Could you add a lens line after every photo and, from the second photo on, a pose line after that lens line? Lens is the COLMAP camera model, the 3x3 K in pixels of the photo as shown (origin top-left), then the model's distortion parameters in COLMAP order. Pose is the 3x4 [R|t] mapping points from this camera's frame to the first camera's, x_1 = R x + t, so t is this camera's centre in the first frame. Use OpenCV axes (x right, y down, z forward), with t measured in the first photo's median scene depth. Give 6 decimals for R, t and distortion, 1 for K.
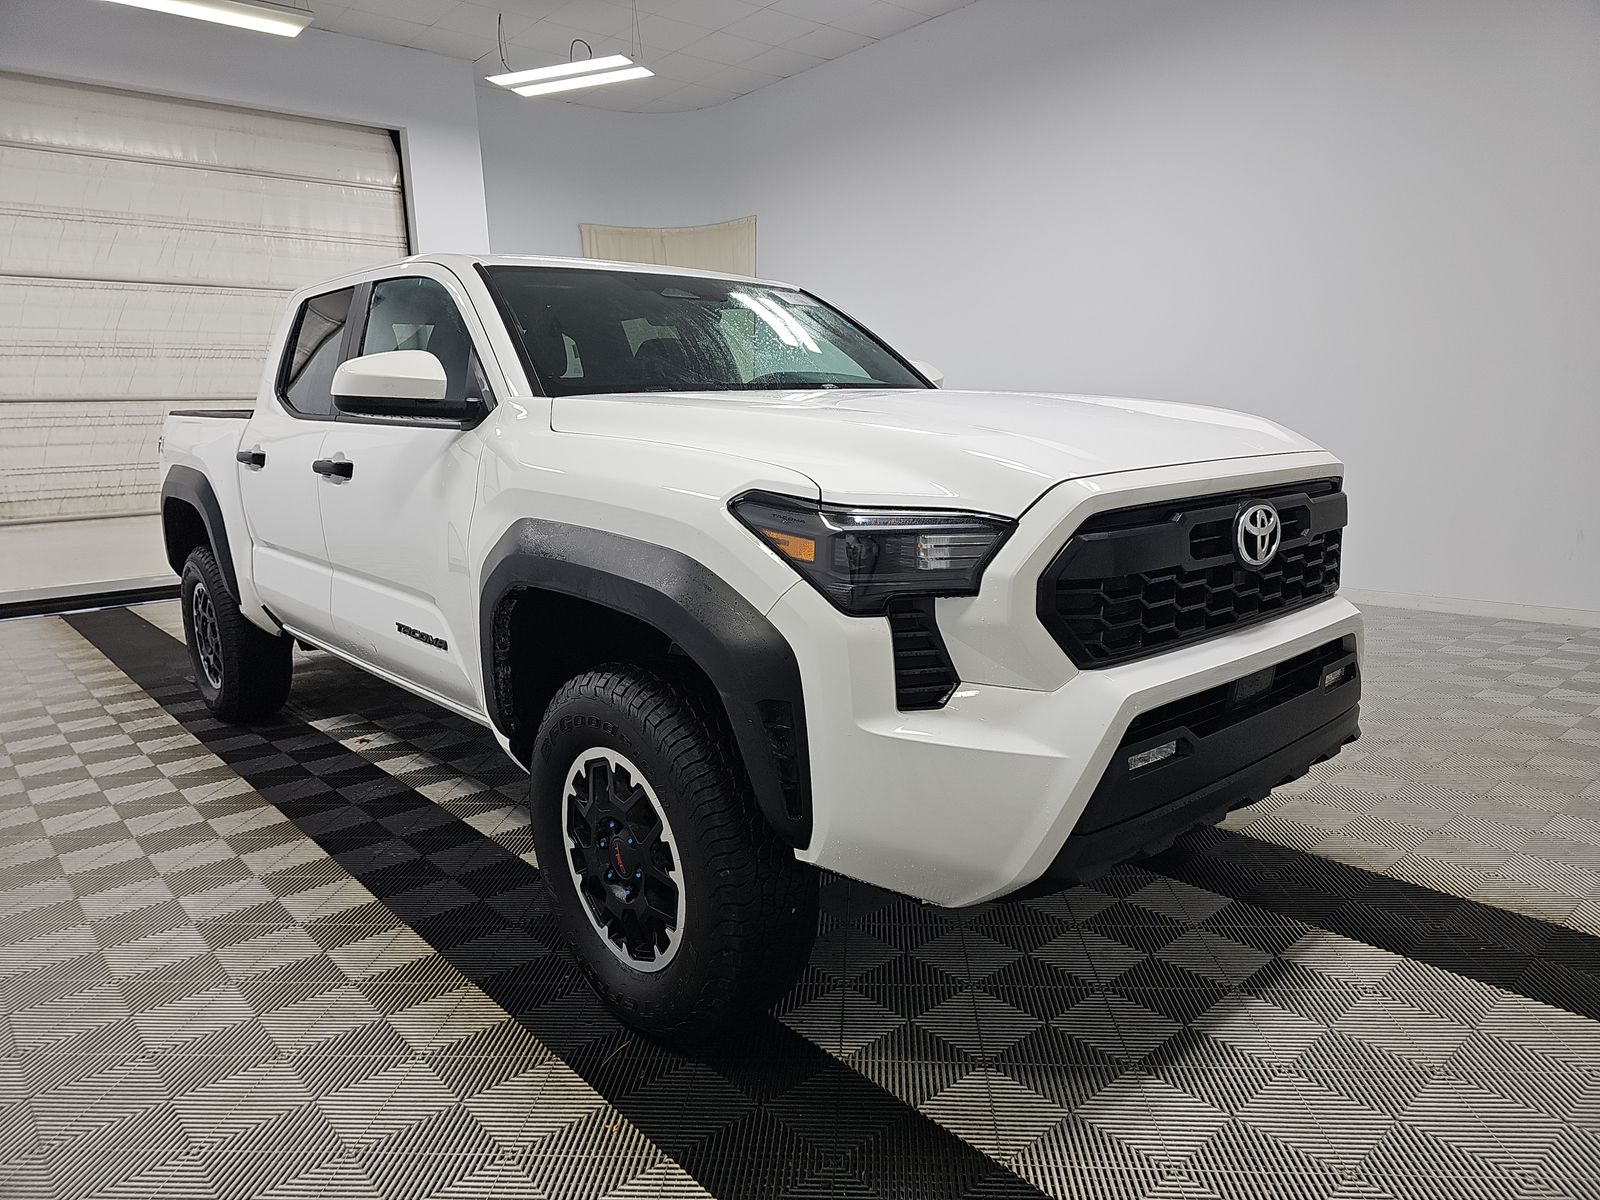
lens RADIAL K [[1067.3, 0, 800.0], [0, 1067.3, 600.0], [0, 0, 1]] dist [0.042629, -0.002368]
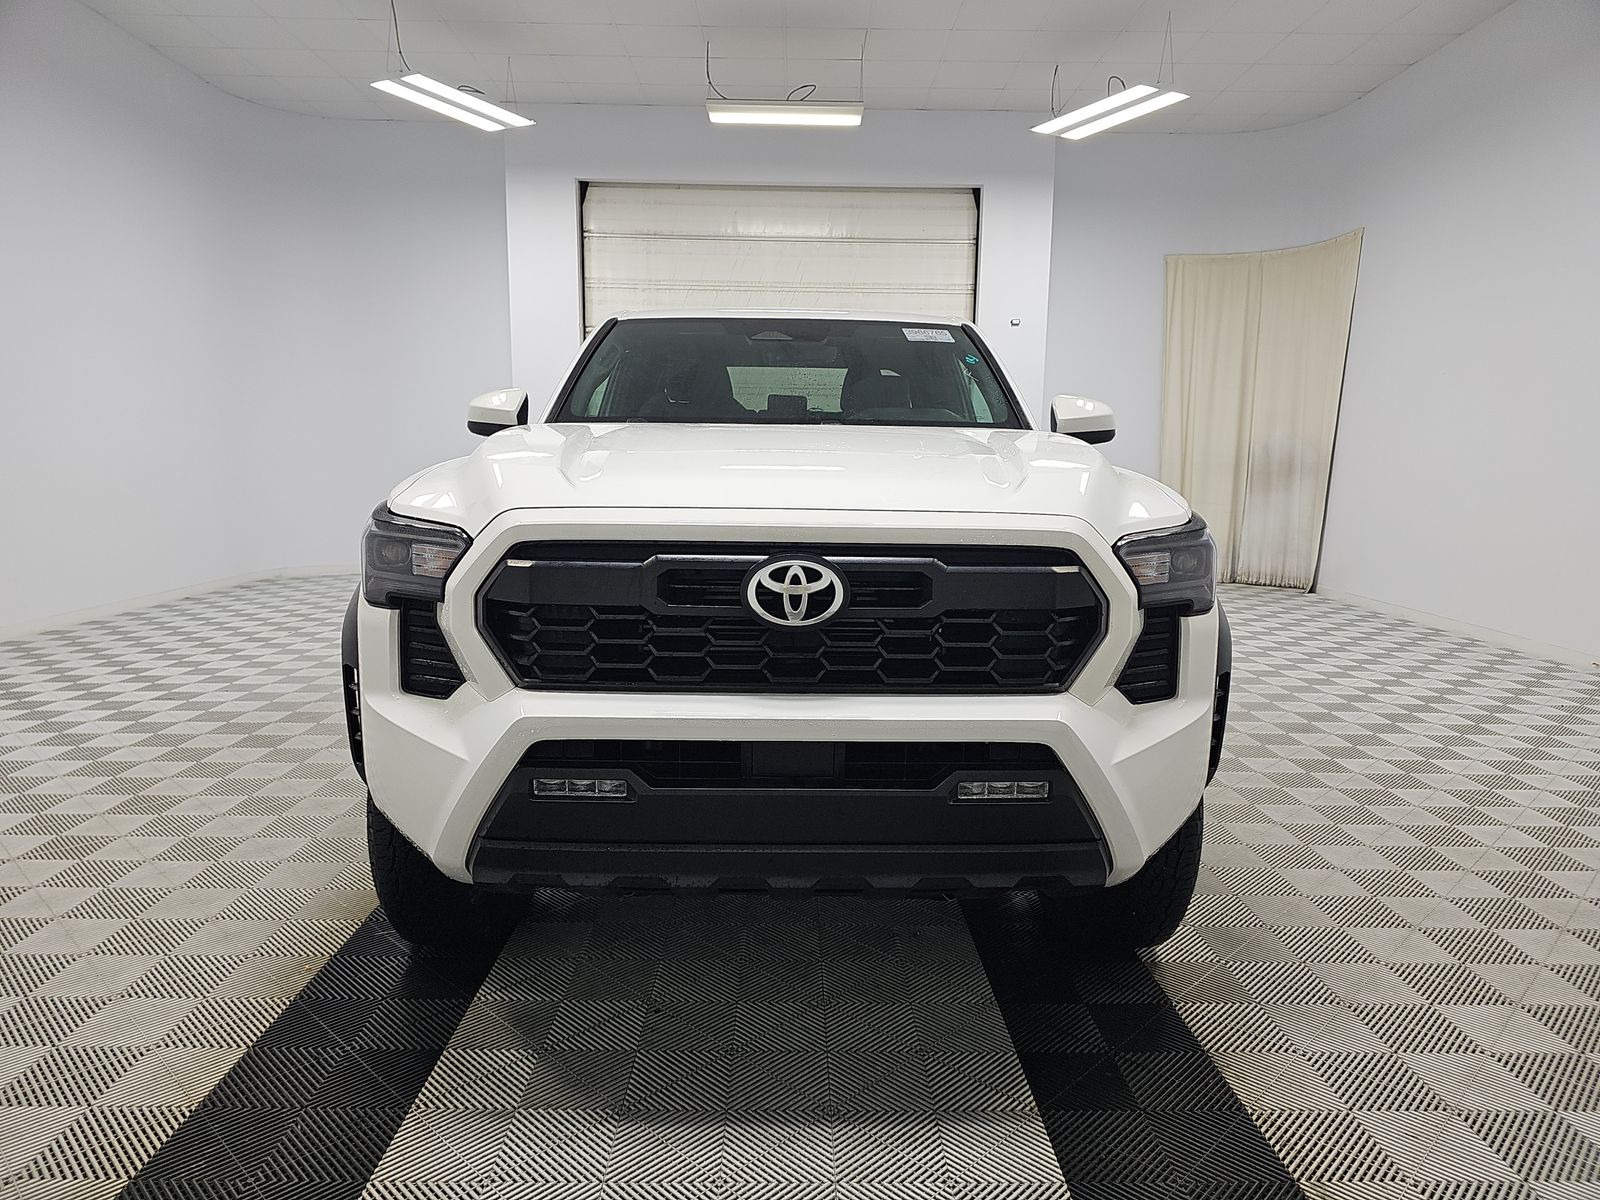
lens RADIAL K [[1074.8, 0, 800.0], [0, 1074.8, 600.0], [0, 0, 1]] dist [0.072480, -0.053664]
pose [[0.758614, 0.127225, -0.638998, 0.910589], [-0.147977, 0.988764, 0.021187, -0.067075], [0.634513, 0.078485, 0.768917, 0.269434]]
